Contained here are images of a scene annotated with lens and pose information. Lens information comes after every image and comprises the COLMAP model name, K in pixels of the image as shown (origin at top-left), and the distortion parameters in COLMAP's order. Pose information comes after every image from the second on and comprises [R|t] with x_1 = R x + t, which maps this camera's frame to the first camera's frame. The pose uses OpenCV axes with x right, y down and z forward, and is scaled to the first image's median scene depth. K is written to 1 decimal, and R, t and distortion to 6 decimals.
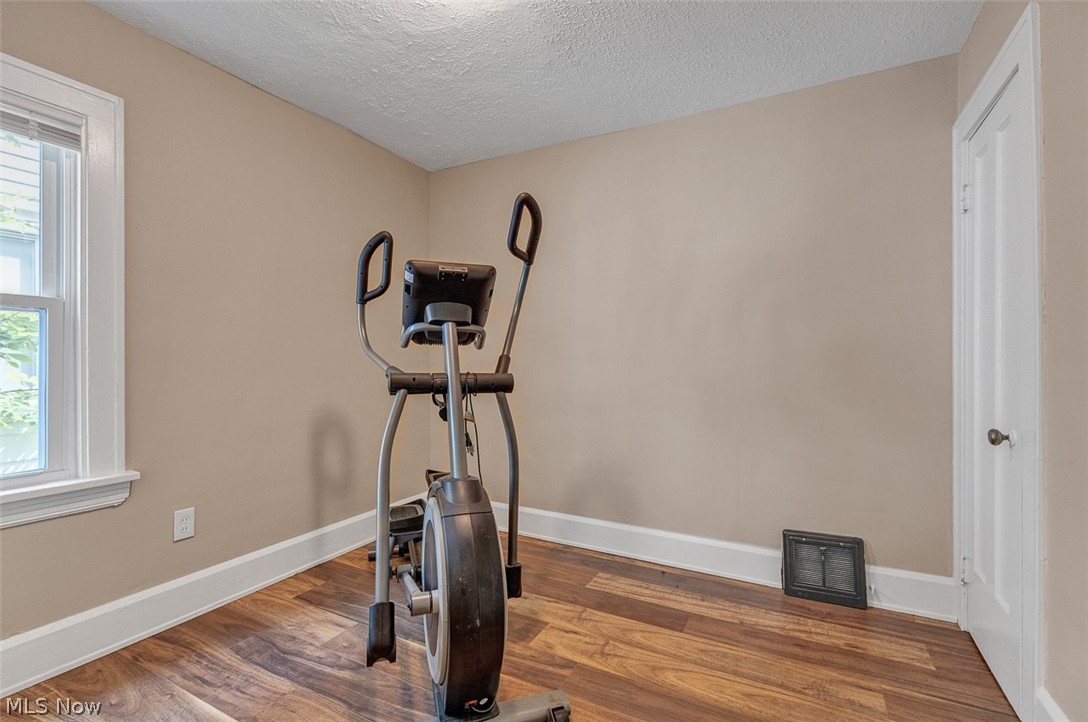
lens RADIAL K [[497.4, 0, 544.3], [0, 497.4, 360.1], [0, 0, 1]] dist [0.007827, -0.001295]
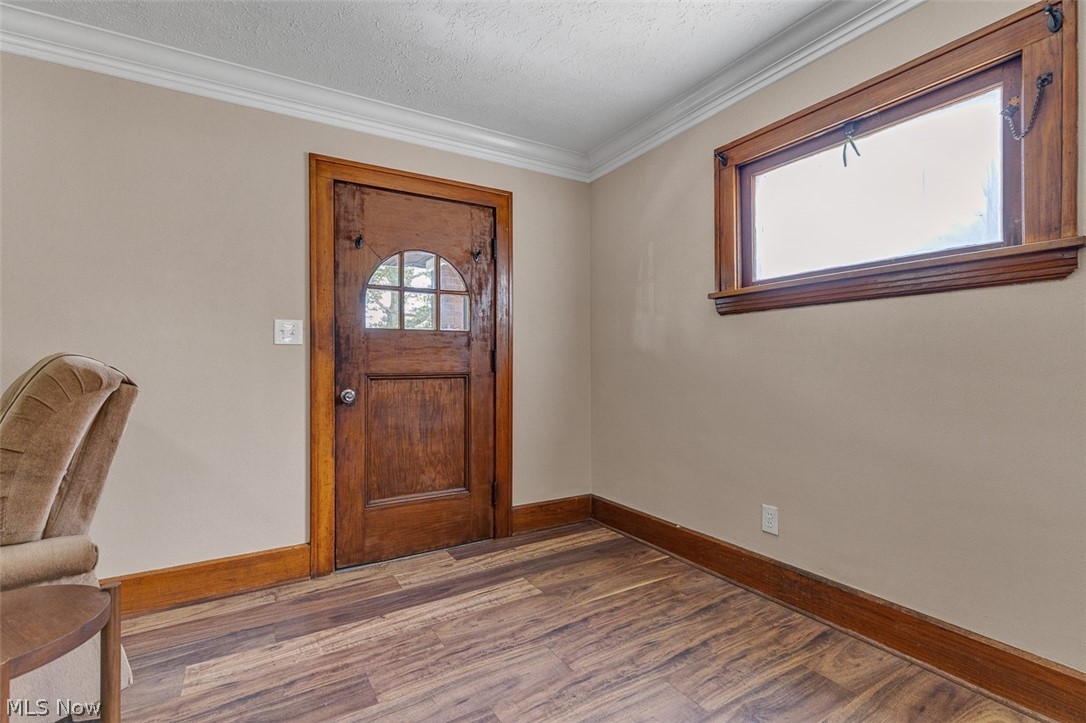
lens RADIAL K [[496.5, 0, 544.8], [0, 496.5, 362.8], [0, 0, 1]] dist [0.007827, -0.001295]
pose [[-0.517752, 0.002012, -0.855528, 1.102692], [0.005446, 0.999985, -0.000944, 0.019449], [0.855514, -0.005148, -0.517755, 1.835579]]
